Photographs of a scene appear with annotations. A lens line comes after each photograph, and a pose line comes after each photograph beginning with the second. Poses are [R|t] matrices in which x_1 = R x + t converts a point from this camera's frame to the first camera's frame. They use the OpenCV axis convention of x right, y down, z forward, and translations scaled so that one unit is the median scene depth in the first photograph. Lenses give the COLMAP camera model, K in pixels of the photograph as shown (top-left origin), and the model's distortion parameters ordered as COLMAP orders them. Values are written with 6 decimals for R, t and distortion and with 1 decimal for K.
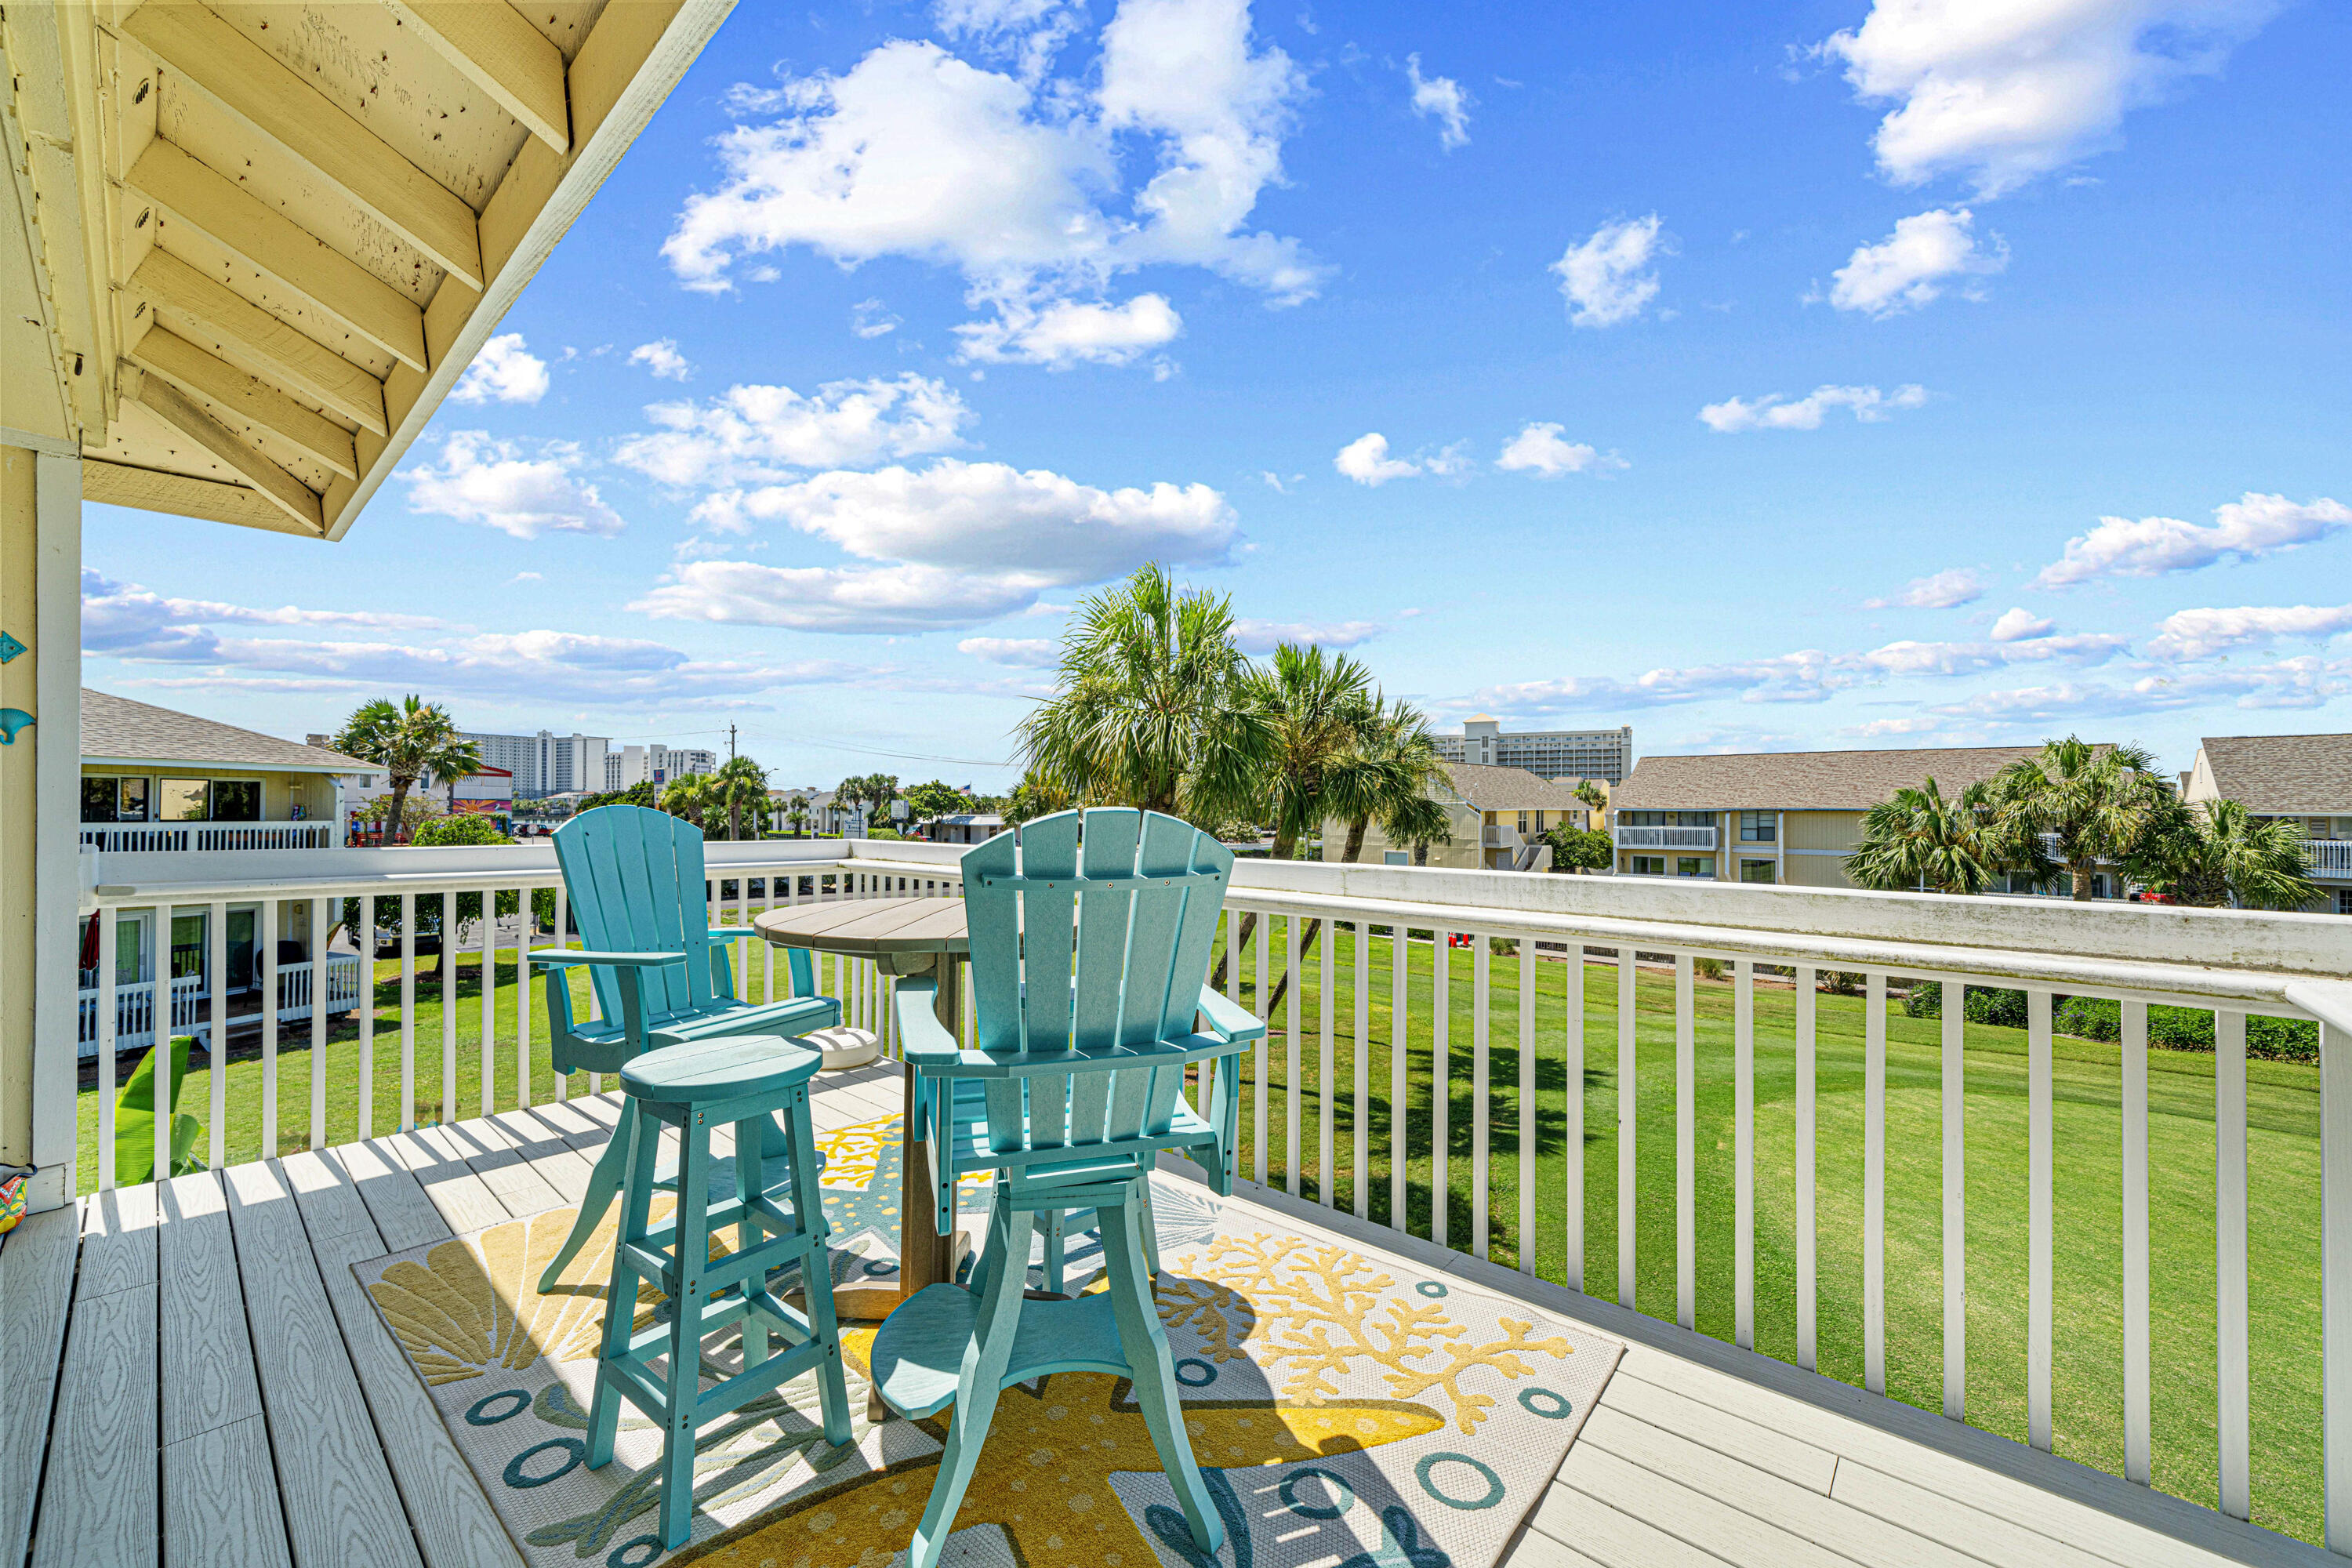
lens RADIAL K [[919.9, 0, 1170.7], [0, 919.9, 790.2], [0, 0, 1]] dist [0.011058, -0.000002]
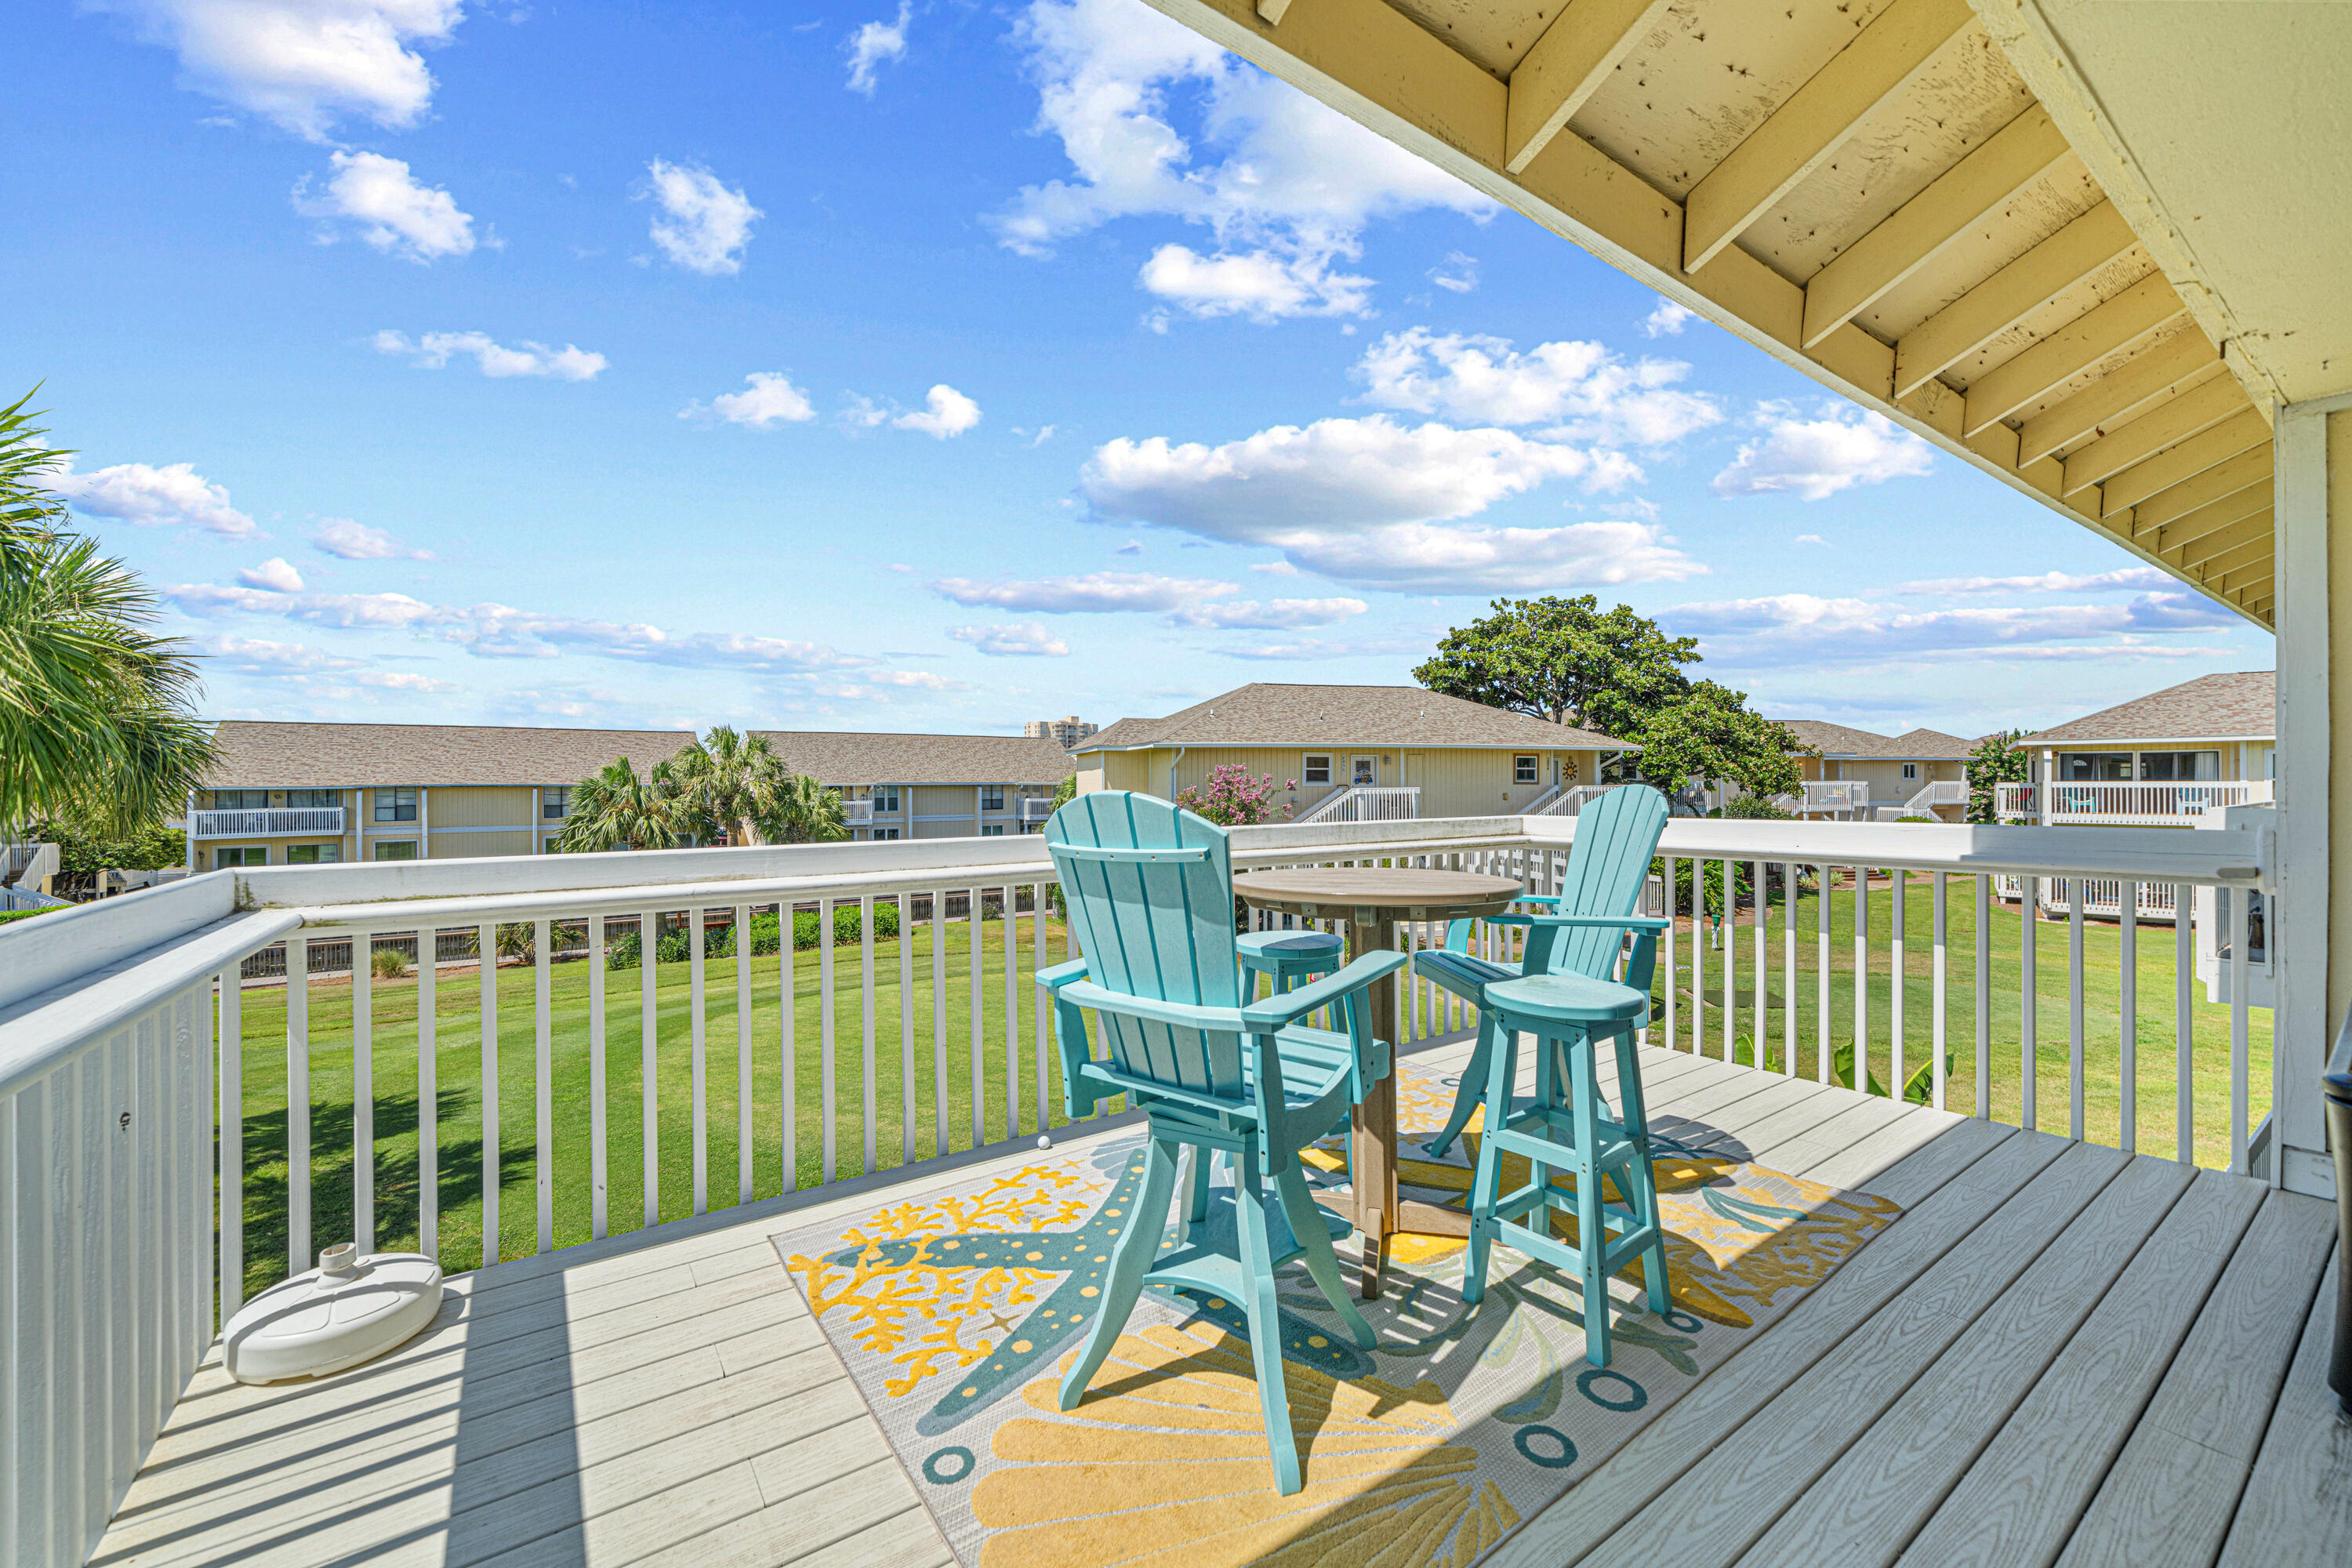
lens RADIAL K [[919.9, 0, 1170.7], [0, 919.9, 790.2], [0, 0, 1]] dist [0.011058, -0.000002]
pose [[0.225960, -0.016726, 0.973993, -0.134433], [-0.009606, 0.999766, 0.019397, -0.000483], [-0.974089, -0.013739, 0.225746, 0.092317]]
